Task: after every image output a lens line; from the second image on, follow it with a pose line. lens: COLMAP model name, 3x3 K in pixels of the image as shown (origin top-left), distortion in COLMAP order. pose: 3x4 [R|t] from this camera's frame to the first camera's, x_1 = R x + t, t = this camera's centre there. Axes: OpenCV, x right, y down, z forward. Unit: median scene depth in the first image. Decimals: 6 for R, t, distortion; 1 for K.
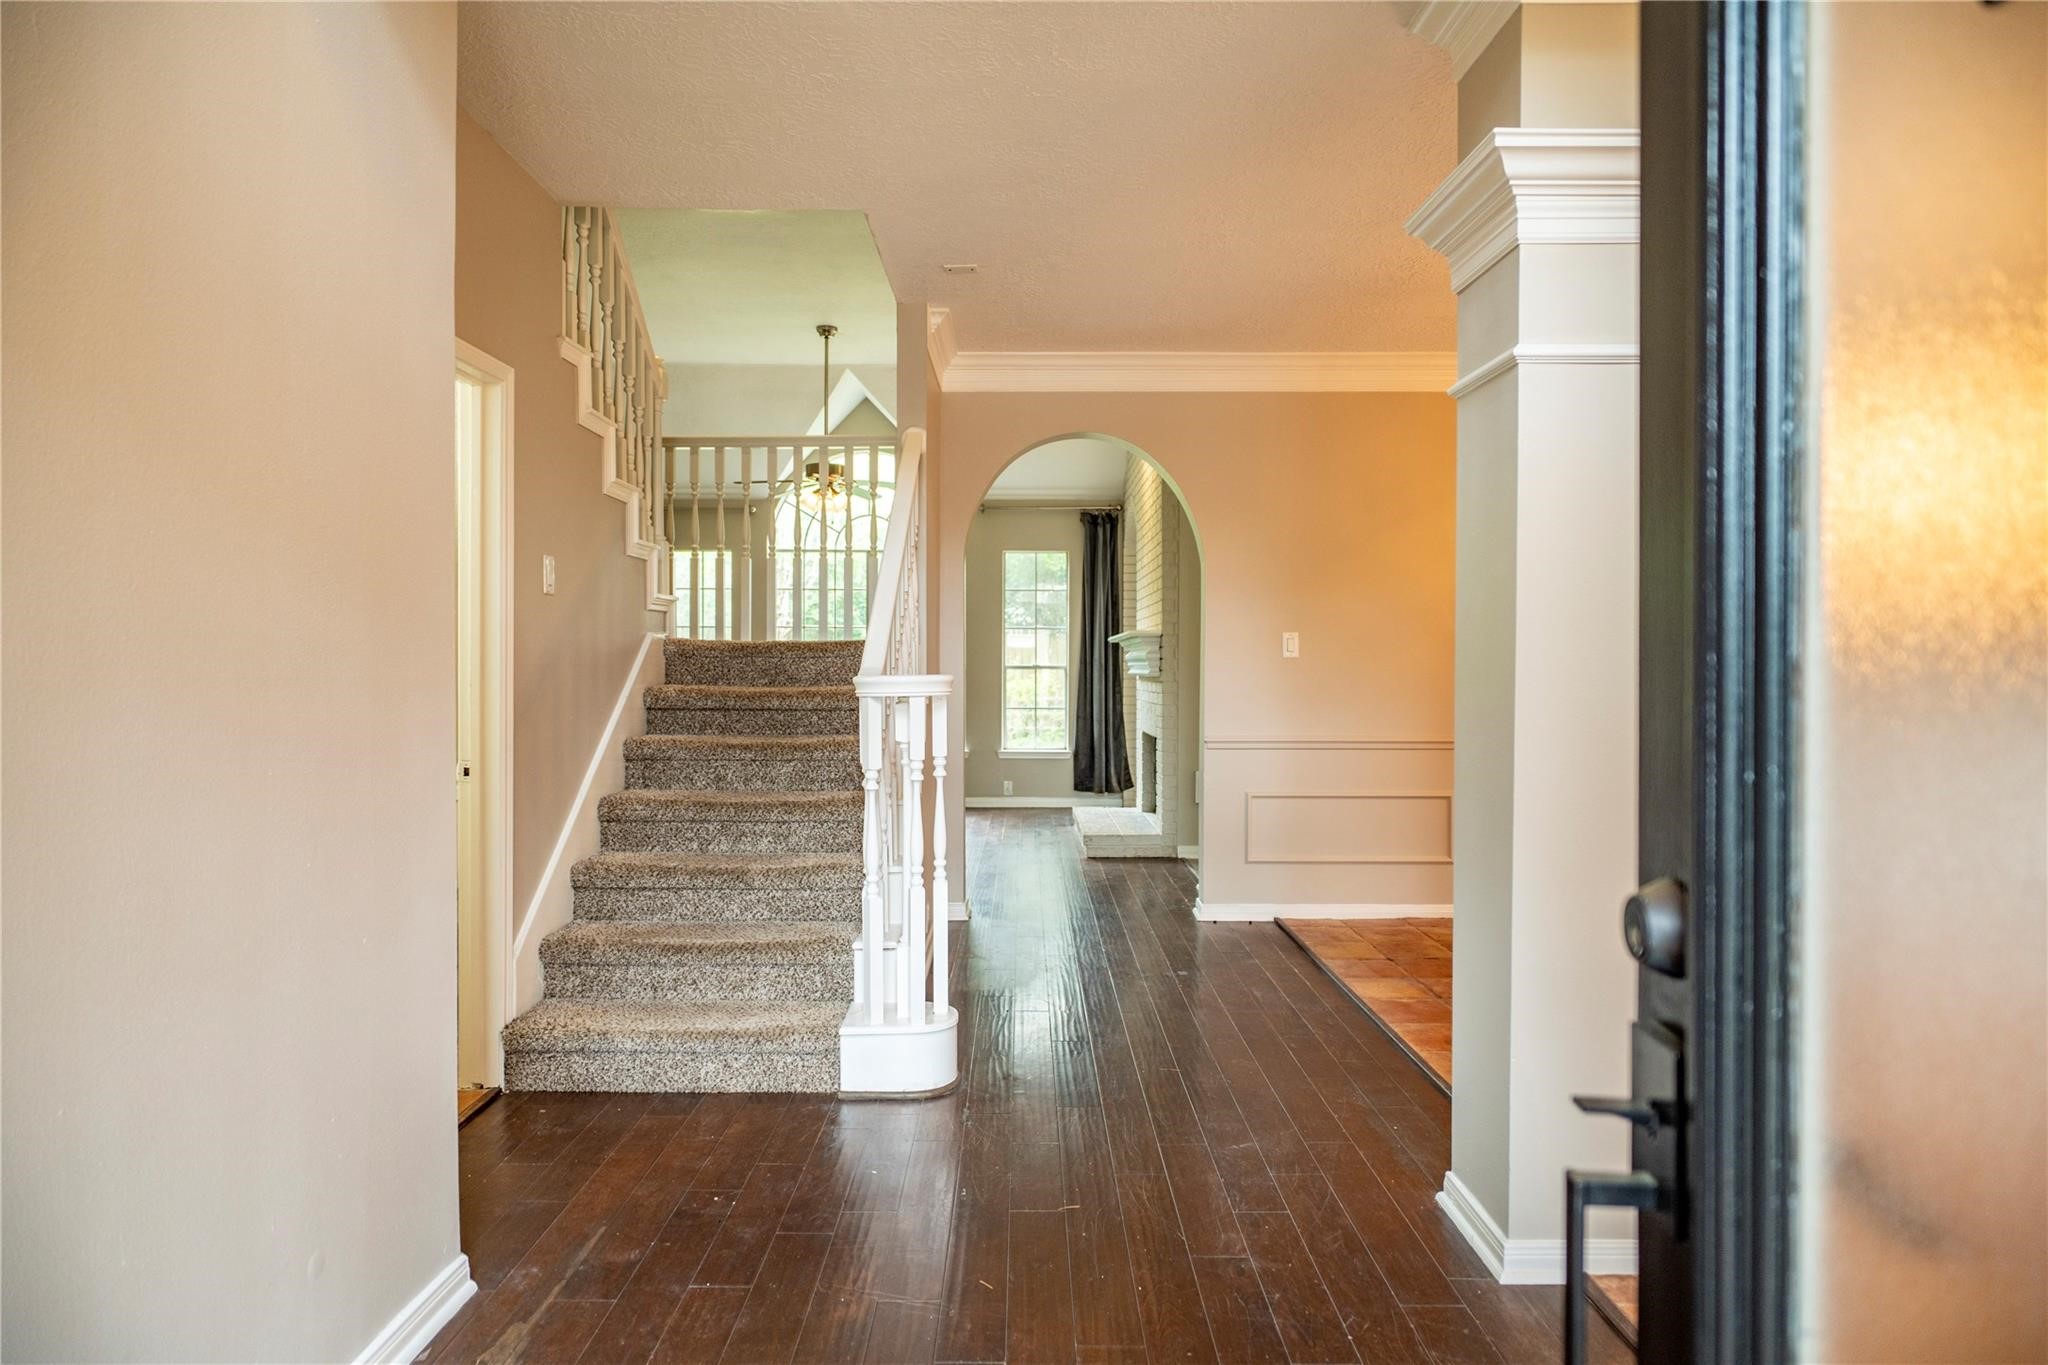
lens RADIAL K [[1220.4, 0, 1022.0], [0, 1220.4, 670.8], [0, 0, 1]] dist [-0.001689, 0.002450]
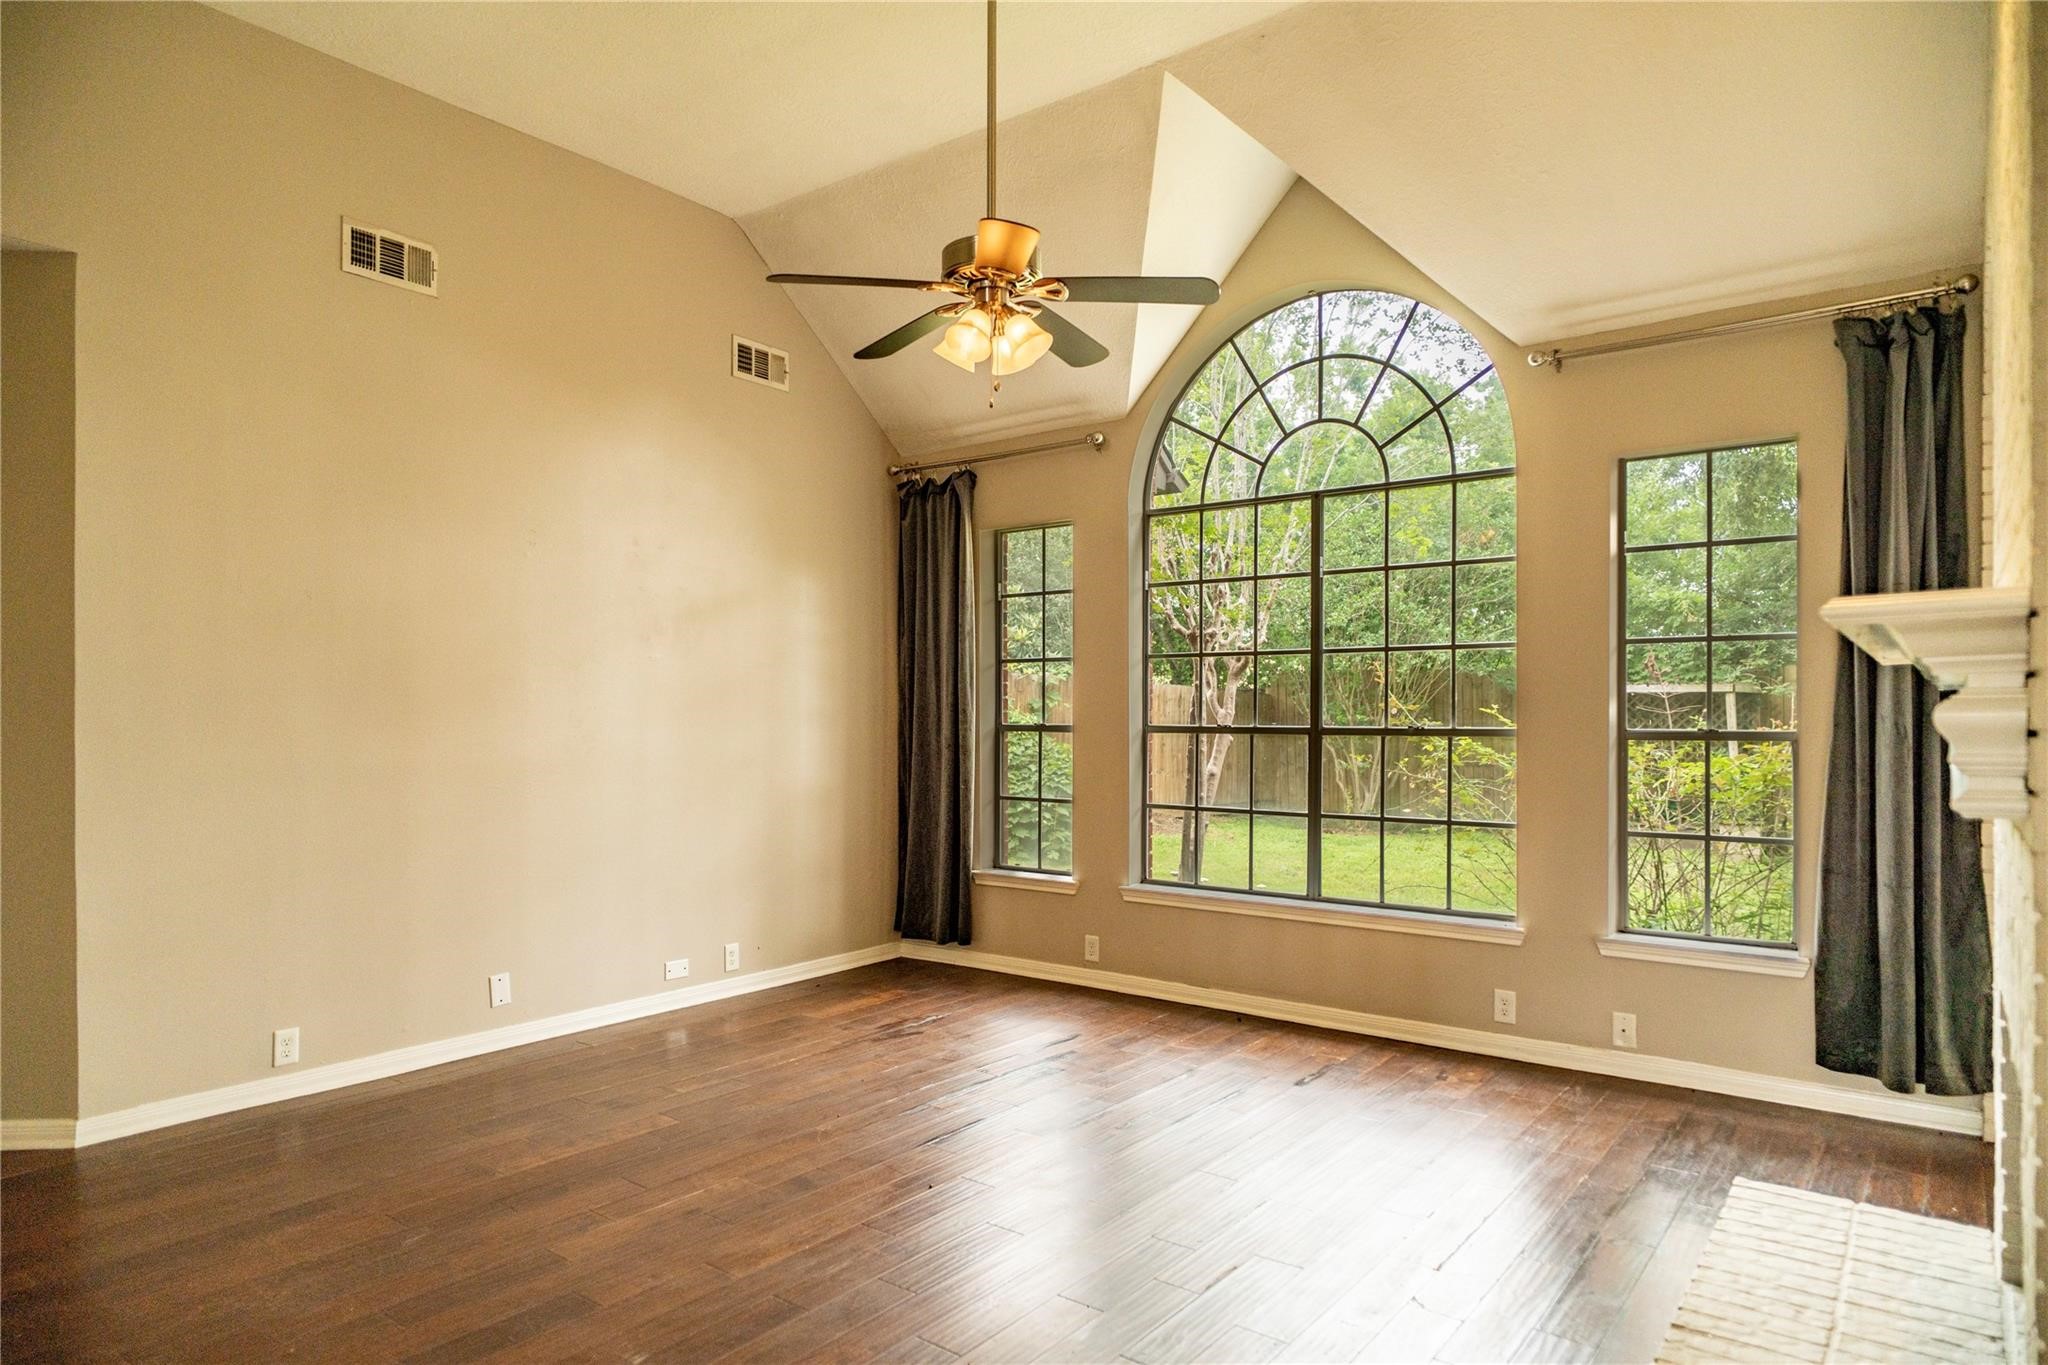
lens RADIAL K [[1220.4, 0, 998.6], [0, 1220.4, 720.1], [0, 0, 1]] dist [-0.001689, 0.002450]
pose [[0.785858, -0.000834, -0.618407, 0.169279], [0.002766, 0.999994, 0.002167, -0.021517], [0.618401, -0.003414, 0.785855, 1.199533]]
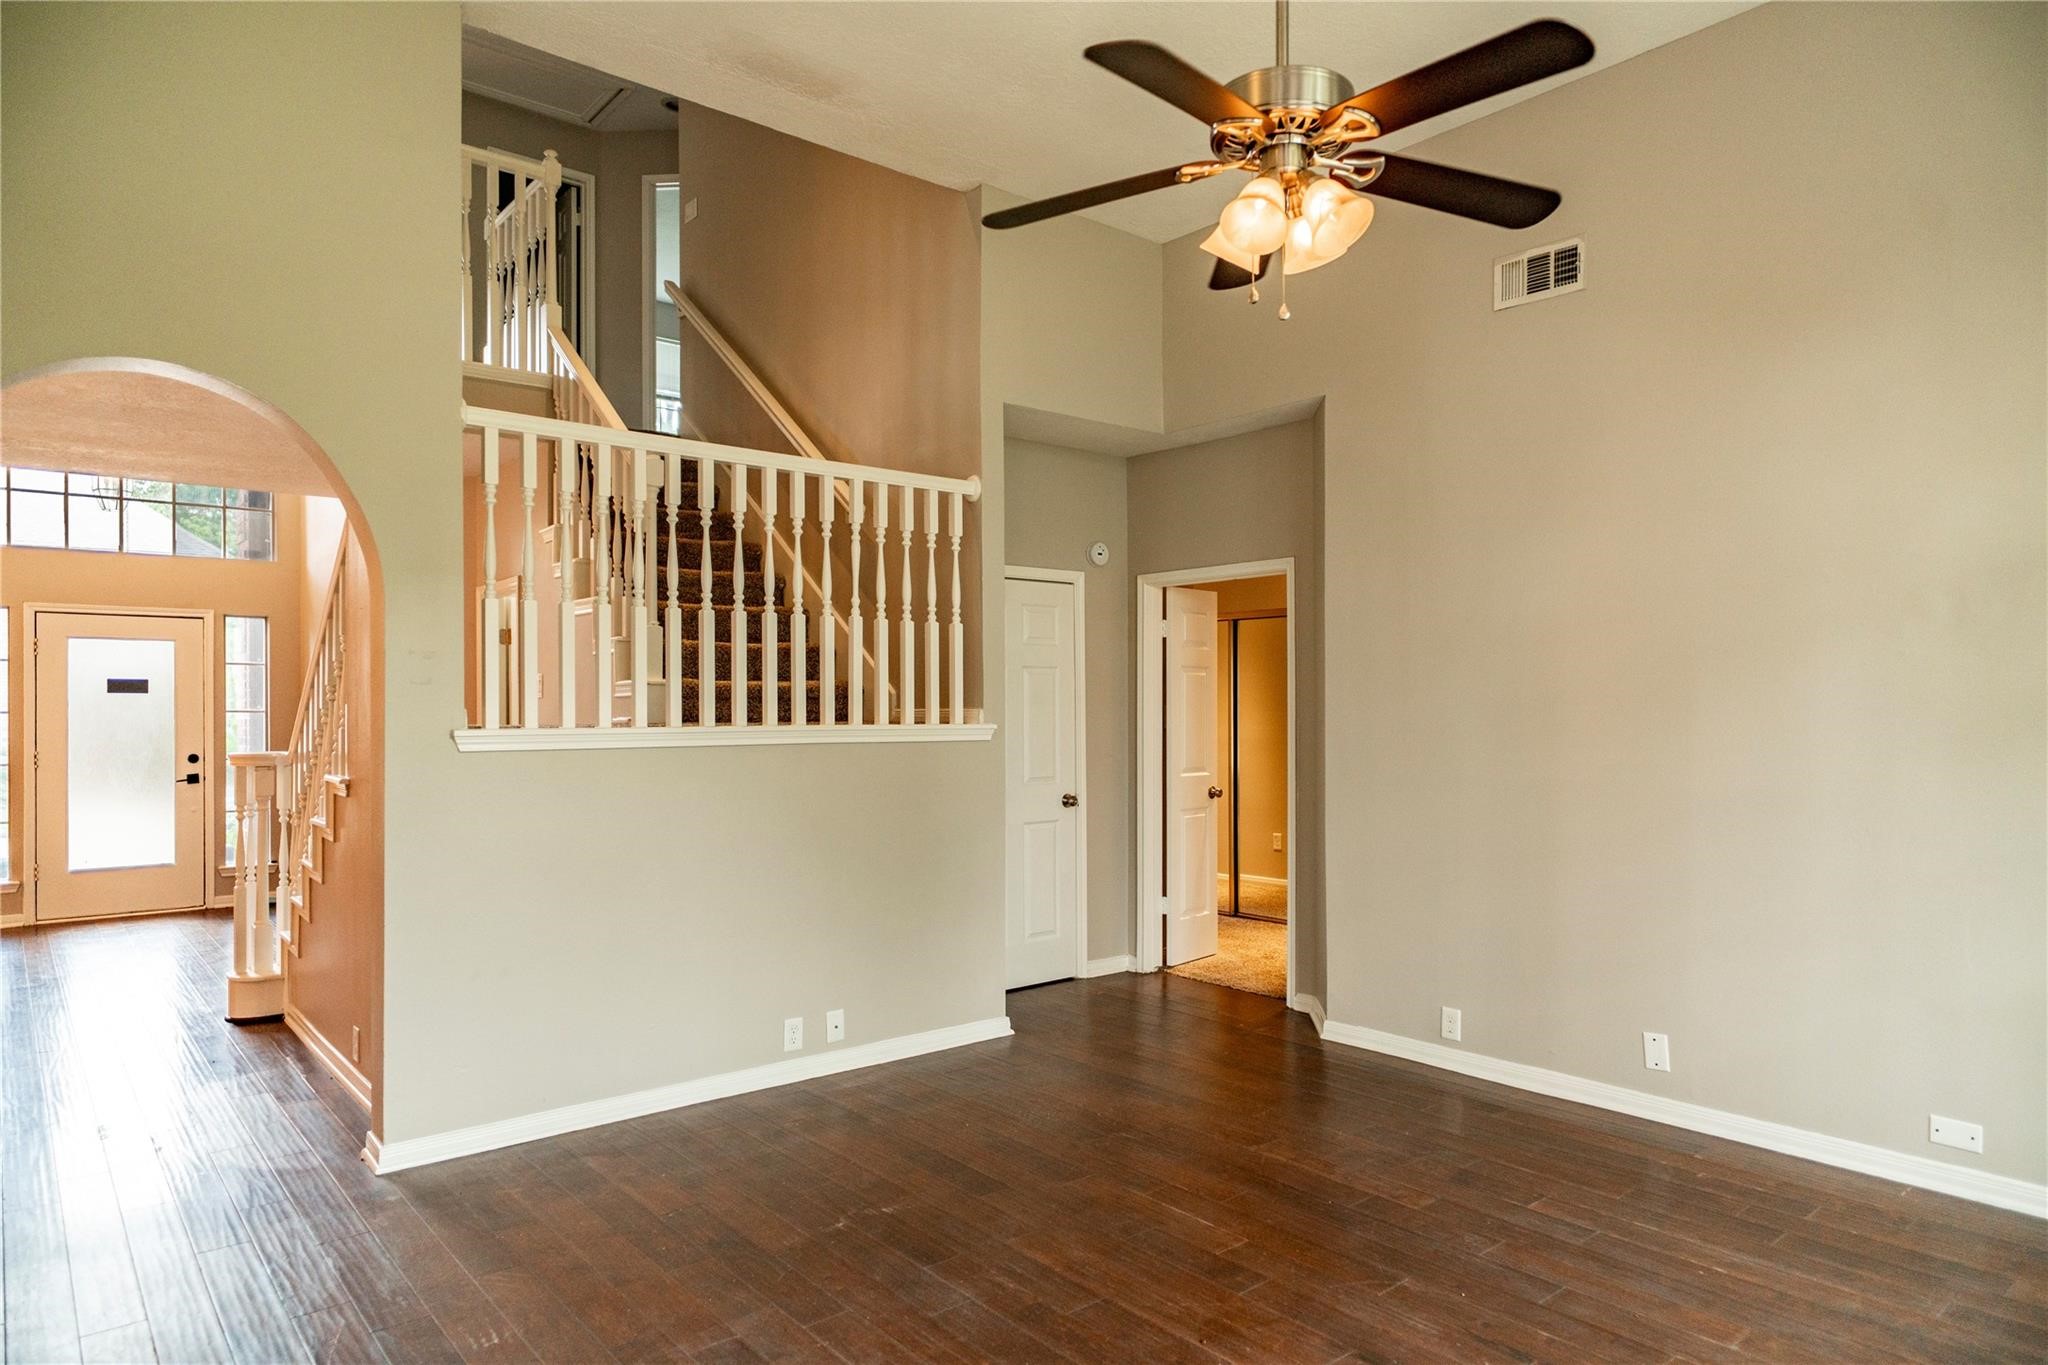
lens RADIAL K [[1220.4, 0, 1035.4], [0, 1220.4, 700.6], [0, 0, 1]] dist [-0.001689, 0.002450]
pose [[-0.759029, -0.006578, -0.651024, 0.126666], [-0.003530, 0.999976, -0.005988, -0.040959], [0.651048, -0.002247, -0.759034, 2.102390]]
